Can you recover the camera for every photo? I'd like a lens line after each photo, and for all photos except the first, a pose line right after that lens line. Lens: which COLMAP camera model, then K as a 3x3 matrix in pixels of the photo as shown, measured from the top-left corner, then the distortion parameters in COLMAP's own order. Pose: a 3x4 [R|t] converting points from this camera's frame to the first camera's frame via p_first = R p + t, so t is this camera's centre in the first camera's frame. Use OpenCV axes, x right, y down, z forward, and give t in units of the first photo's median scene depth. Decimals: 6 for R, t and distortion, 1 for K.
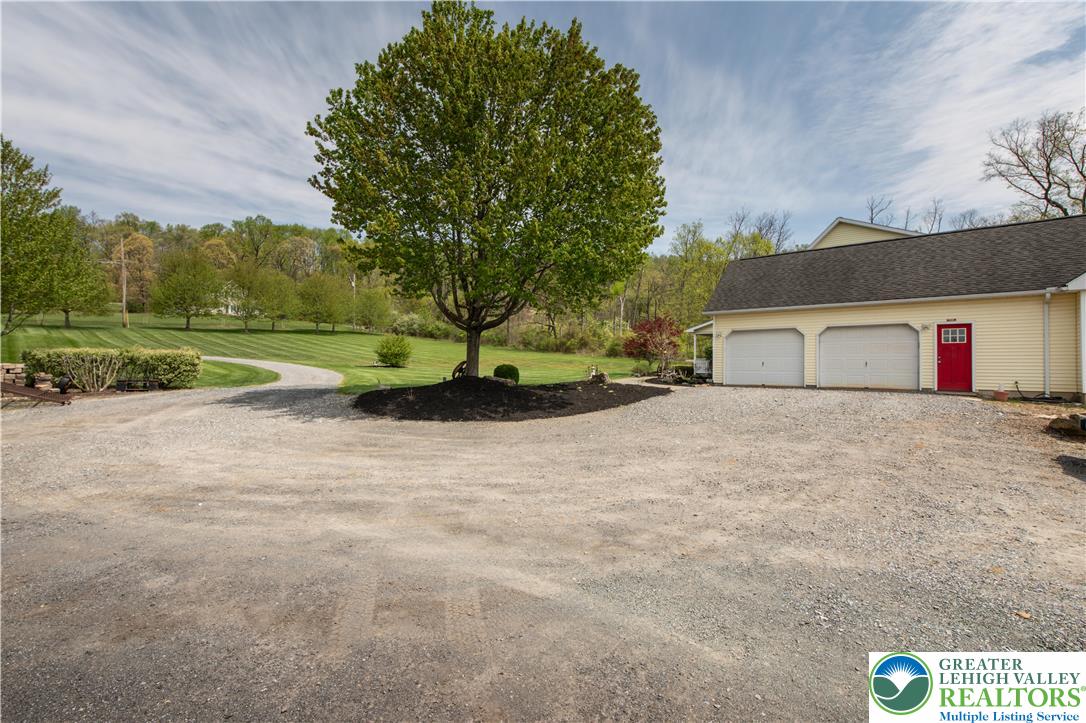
lens RADIAL K [[462.7, 0, 534.8], [0, 462.7, 358.8], [0, 0, 1]] dist [-0.000283, -0.000327]
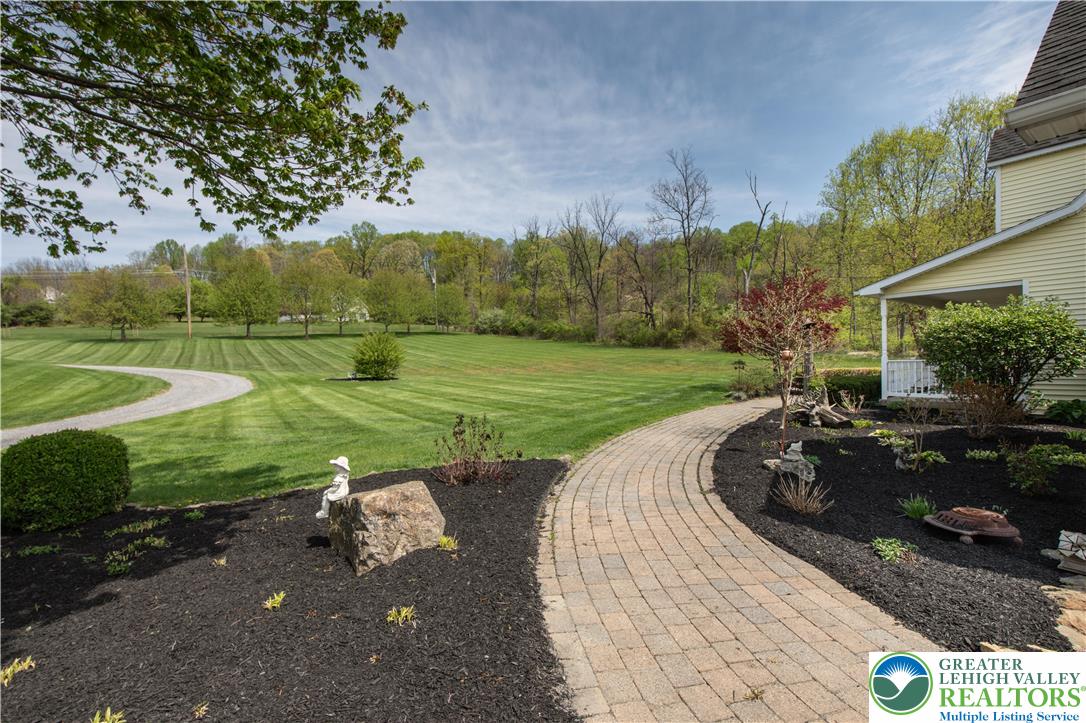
lens RADIAL K [[457.4, 0, 537.0], [0, 457.4, 366.0], [0, 0, 1]] dist [-0.000592, -0.000292]
pose [[0.961643, -0.024253, -0.273228, 0.253693], [0.031330, 0.999276, 0.021567, -0.019995], [0.272508, -0.029300, 0.961707, 0.832517]]
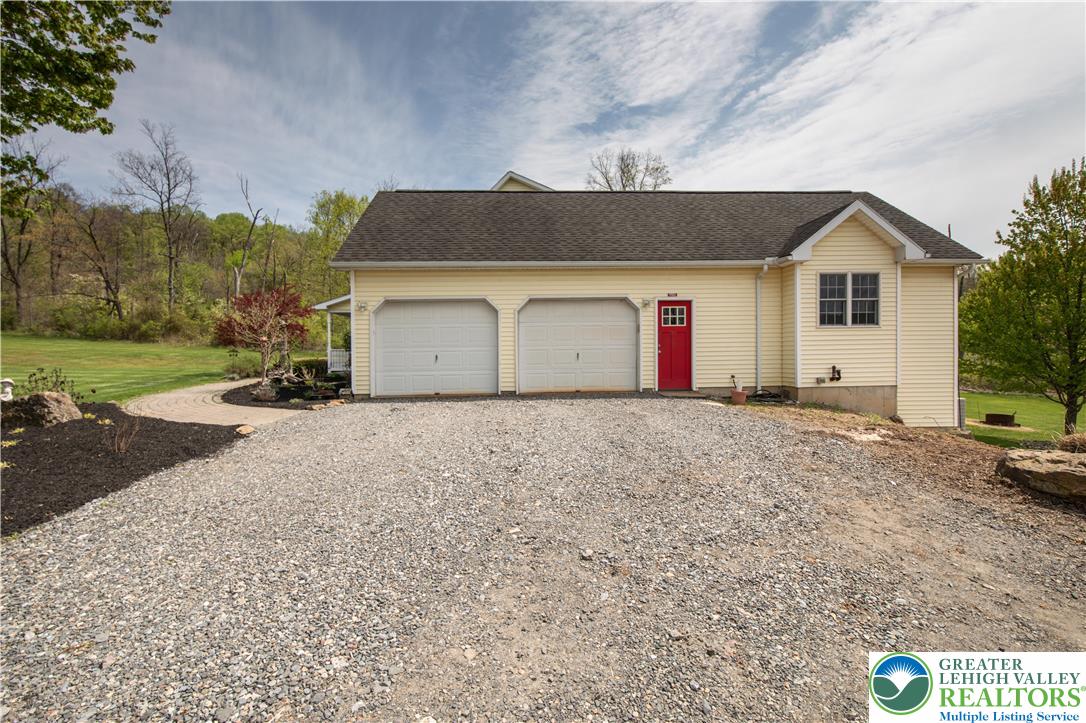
lens RADIAL K [[462.7, 0, 534.8], [0, 462.7, 358.8], [0, 0, 1]] dist [-0.000283, -0.000327]
pose [[0.748174, -0.023697, 0.663080, 0.192203], [0.008273, 0.999618, 0.026390, -0.002327], [-0.663451, -0.014258, 0.748084, 0.467524]]
